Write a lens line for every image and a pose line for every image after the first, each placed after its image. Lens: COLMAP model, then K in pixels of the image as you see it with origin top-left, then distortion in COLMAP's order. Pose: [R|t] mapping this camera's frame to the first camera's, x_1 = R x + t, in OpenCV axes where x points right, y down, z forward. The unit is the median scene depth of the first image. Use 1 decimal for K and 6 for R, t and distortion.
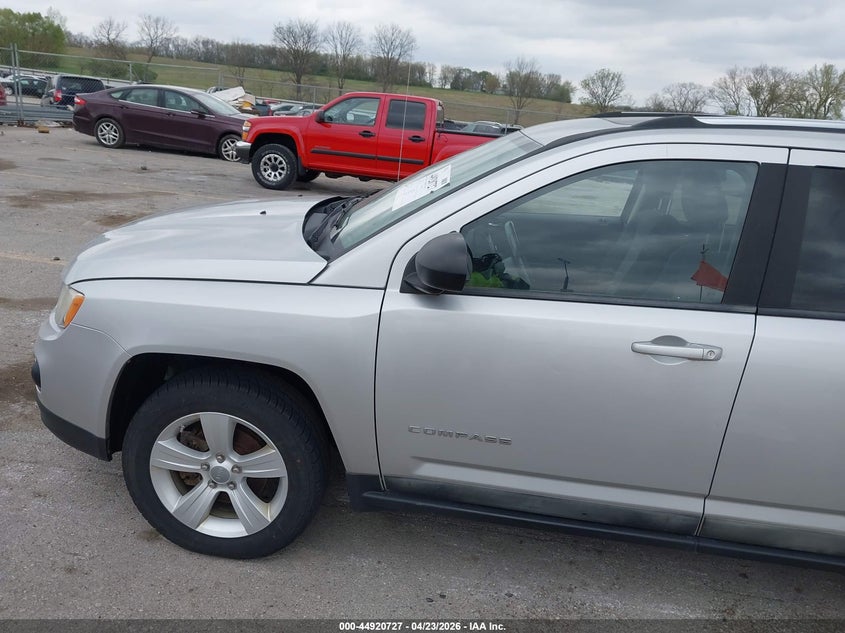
lens RADIAL K [[678.4, 0, 423.6], [0, 678.4, 318.8], [0, 0, 1]] dist [0.027428, -0.000643]
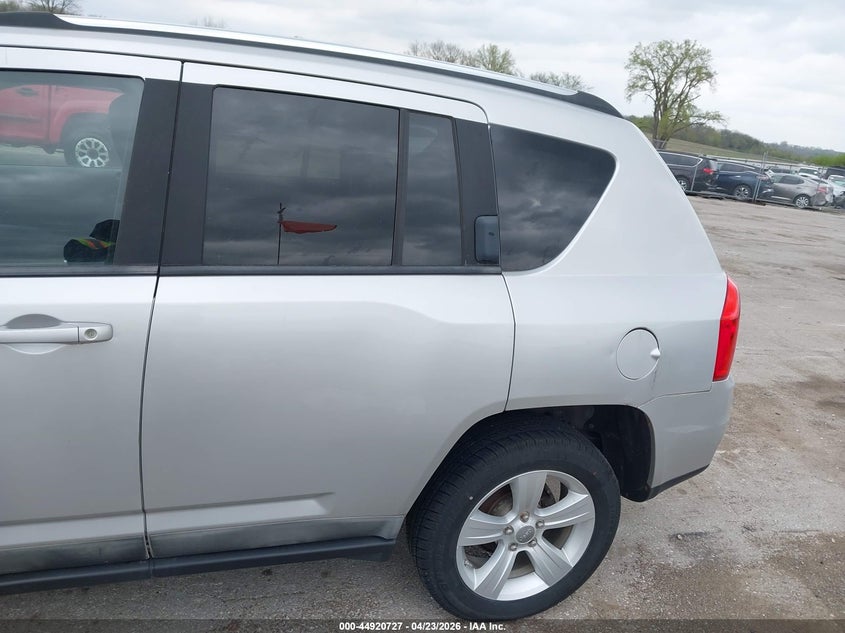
lens RADIAL K [[678.4, 0, 421.3], [0, 678.4, 316.4], [0, 0, 1]] dist [0.027428, -0.000643]
pose [[0.917227, -0.105167, 0.384232, 0.424729], [0.089702, 0.994278, 0.058006, 0.020113], [-0.388134, -0.018738, 0.921413, 0.154485]]
